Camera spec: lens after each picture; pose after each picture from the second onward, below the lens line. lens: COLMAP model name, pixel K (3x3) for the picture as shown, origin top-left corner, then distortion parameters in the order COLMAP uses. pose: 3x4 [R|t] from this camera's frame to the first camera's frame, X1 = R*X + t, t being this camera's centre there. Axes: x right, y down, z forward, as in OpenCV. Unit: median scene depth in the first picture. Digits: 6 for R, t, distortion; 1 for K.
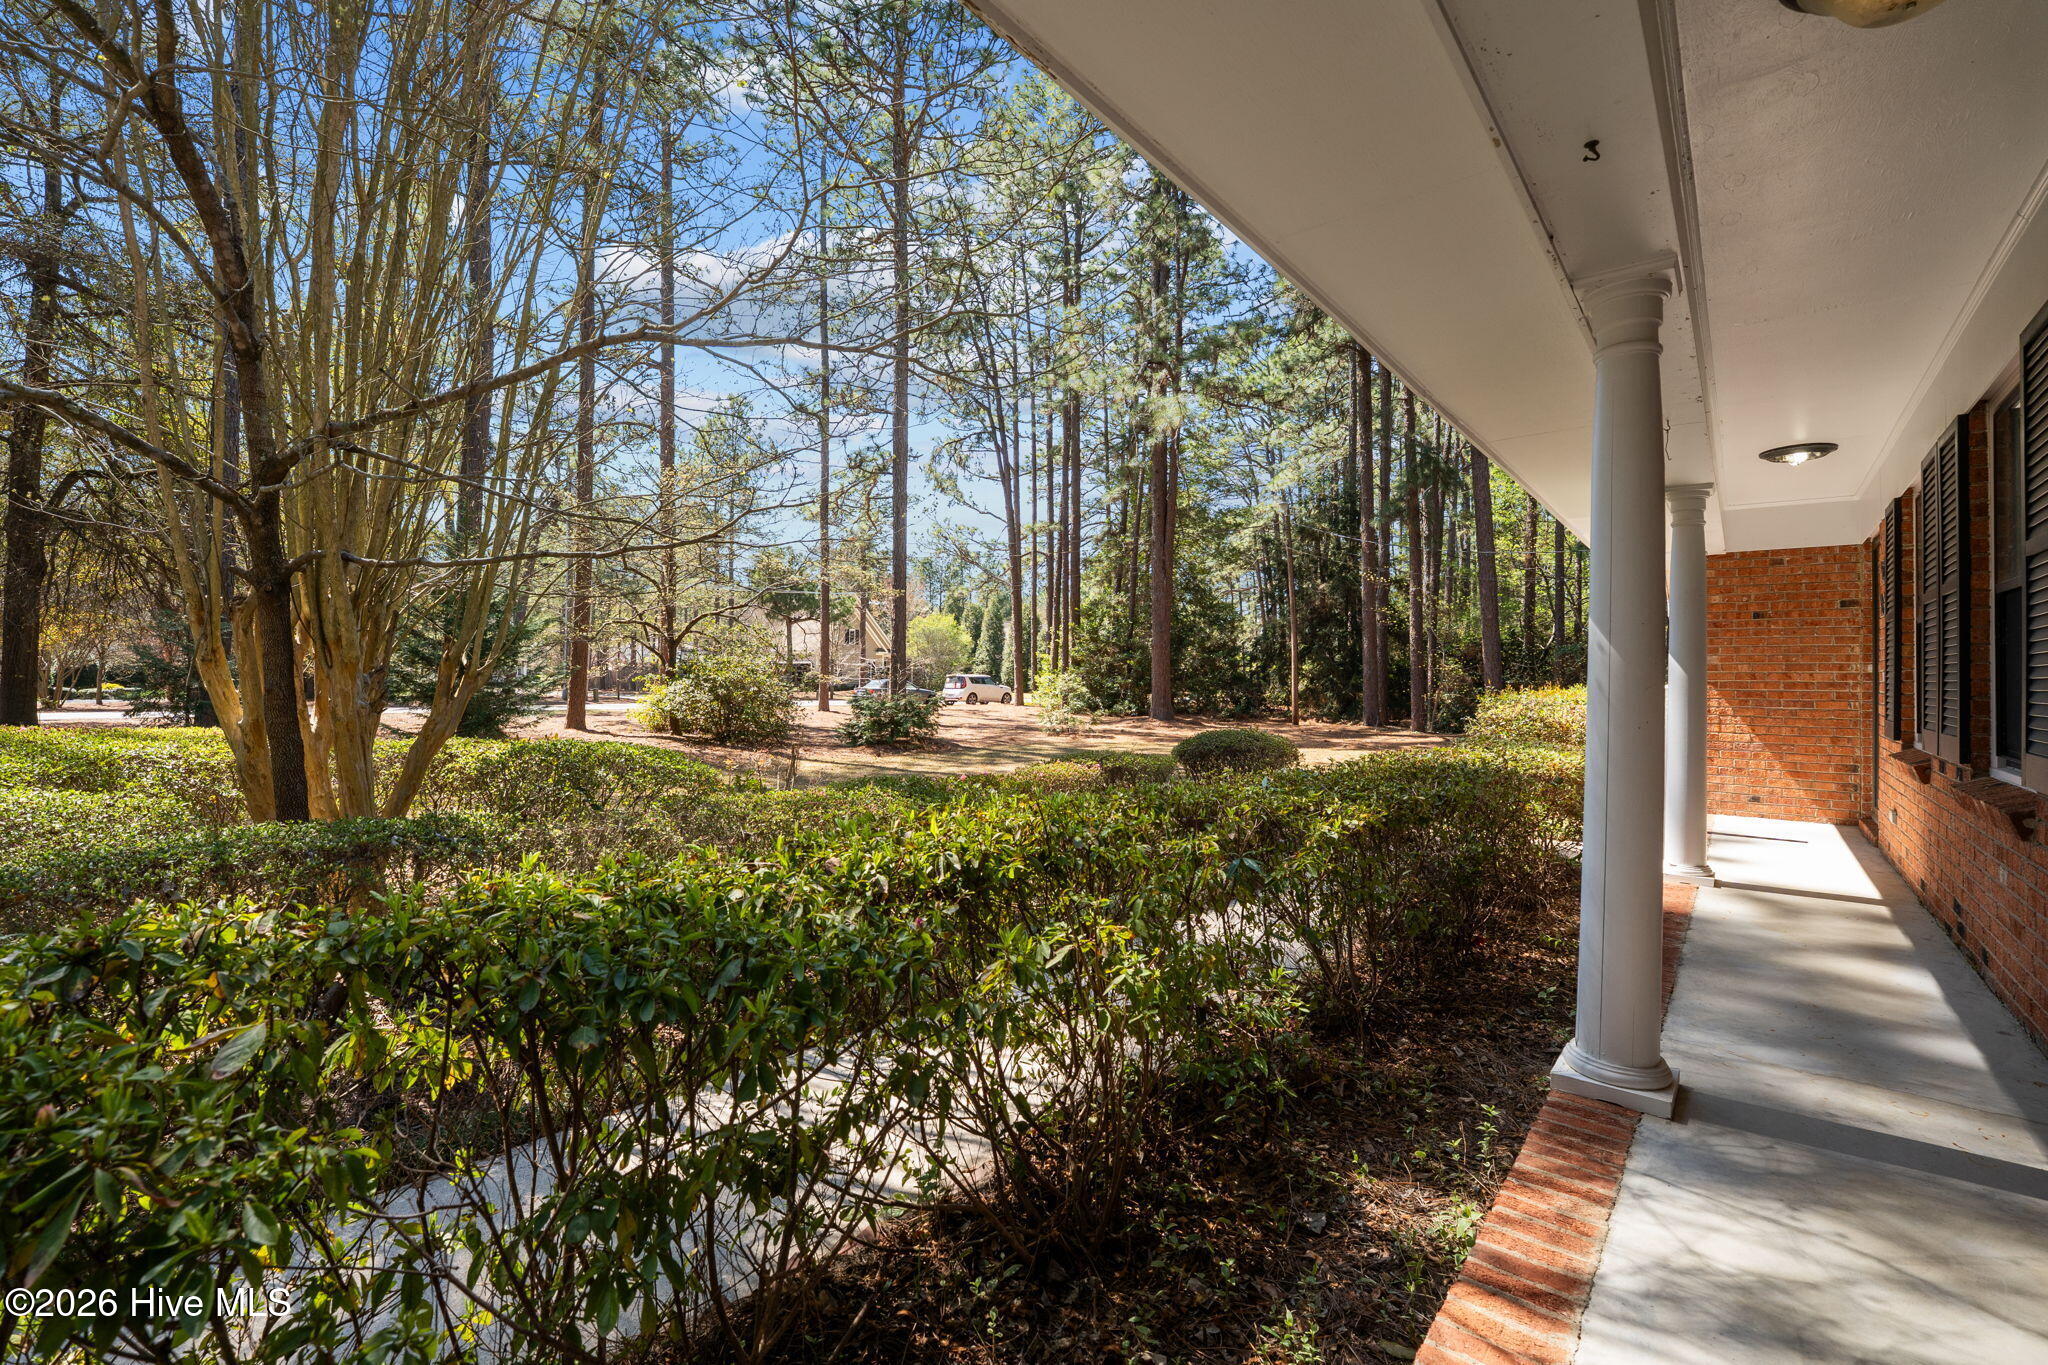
lens RADIAL K [[907.5, 0, 1024.0], [0, 907.5, 682.5], [0, 0, 1]] dist [-0.042947, 0.000079]
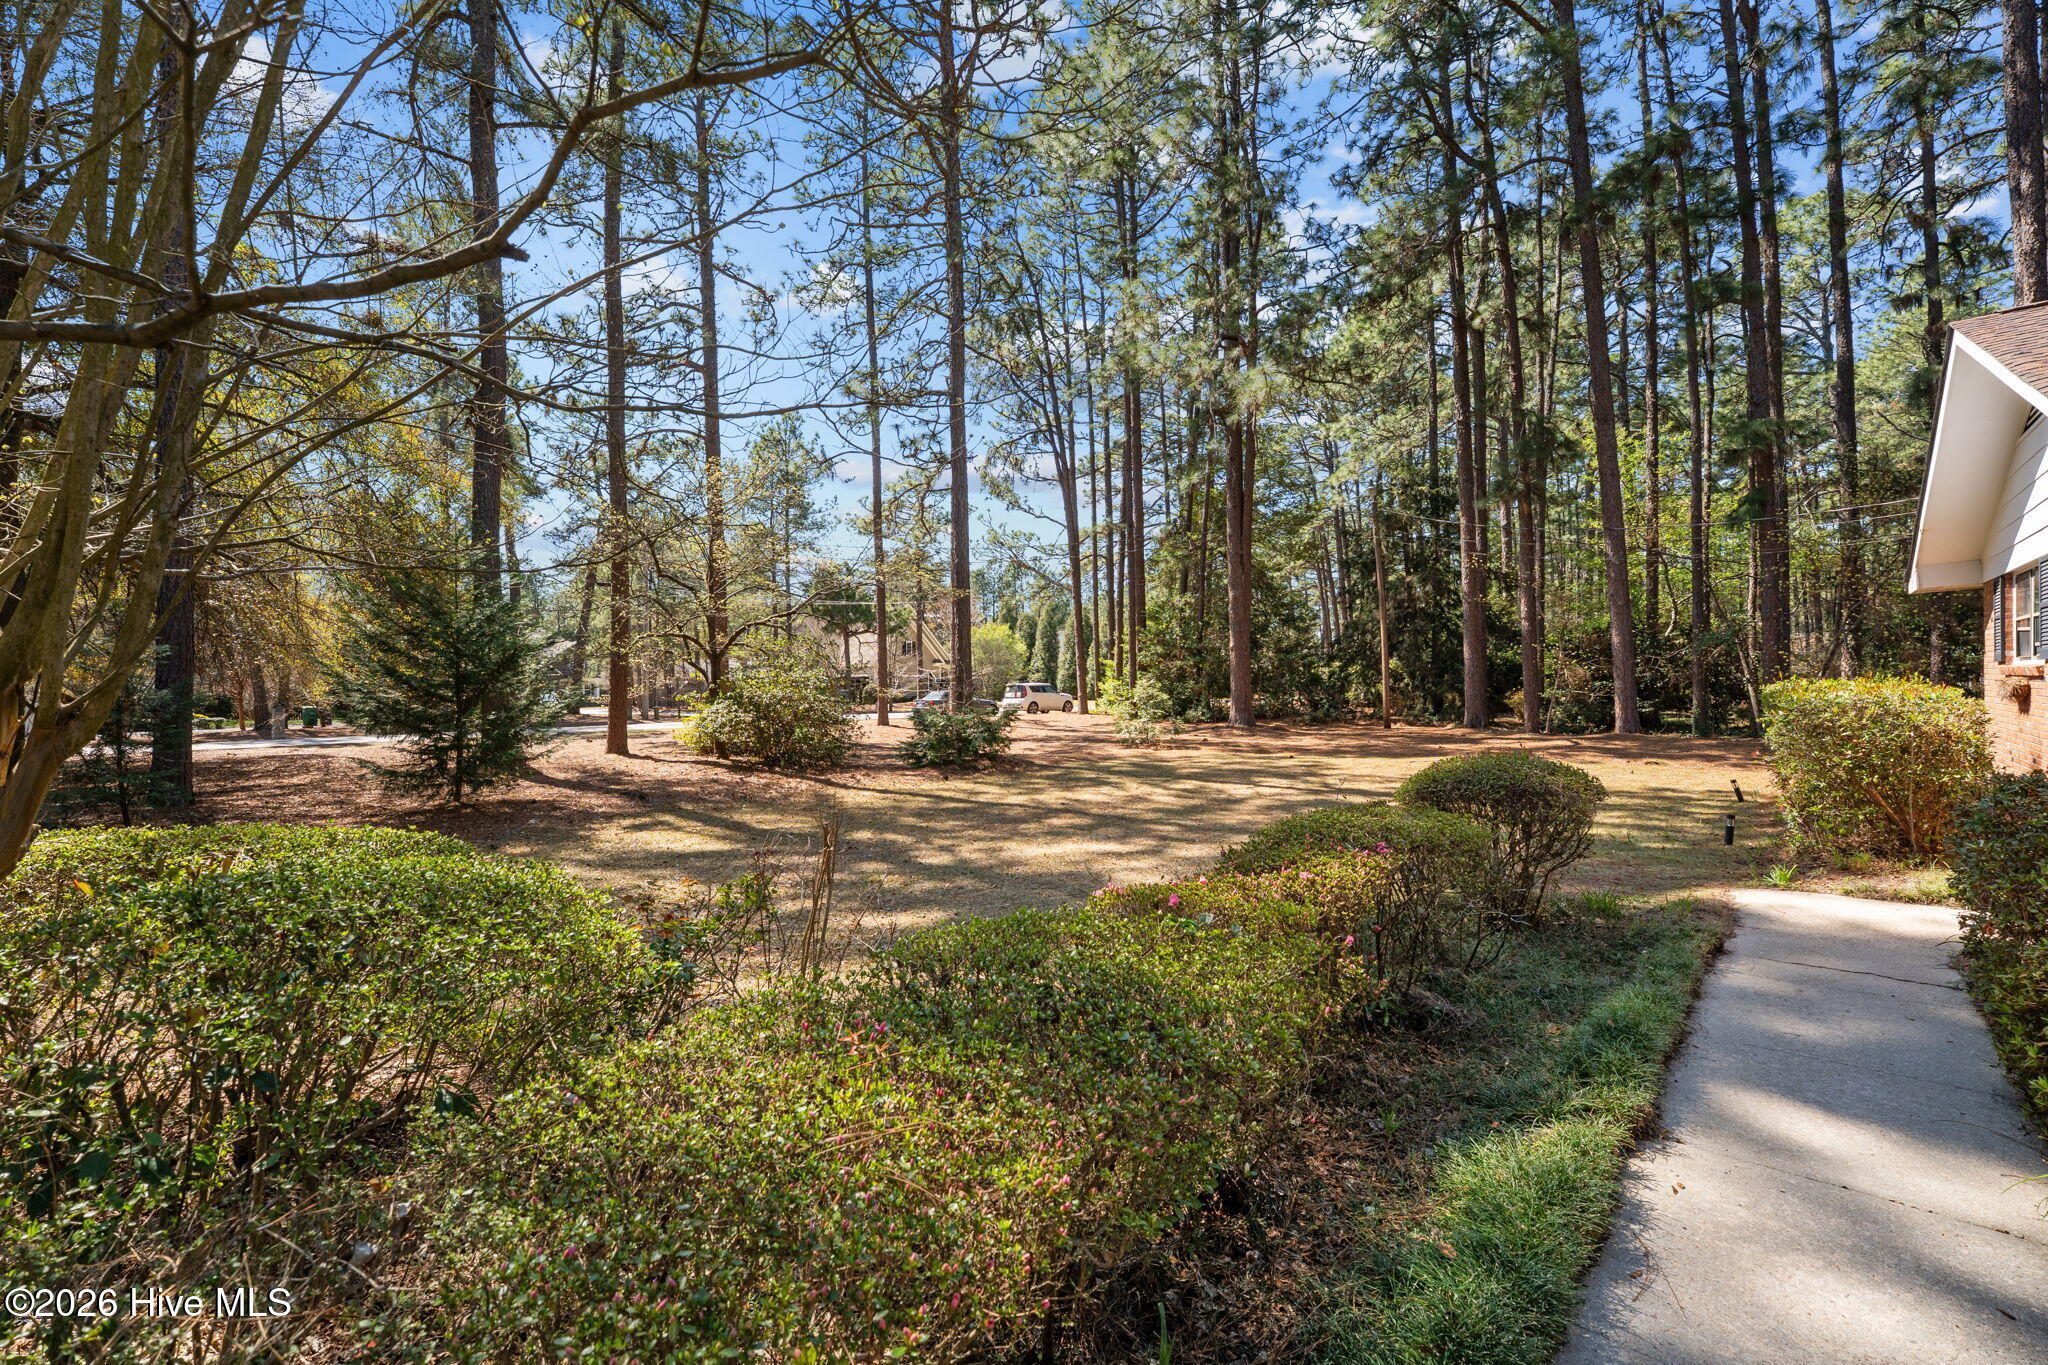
lens RADIAL K [[832.6, 0, 1024.0], [0, 832.6, 682.5], [0, 0, 1]] dist [0.000806, 0.000342]
pose [[0.998439, -0.026523, -0.049148, -0.024532], [0.026119, 0.999620, -0.008840, -0.001904], [0.049364, 0.007543, 0.998752, 0.113258]]
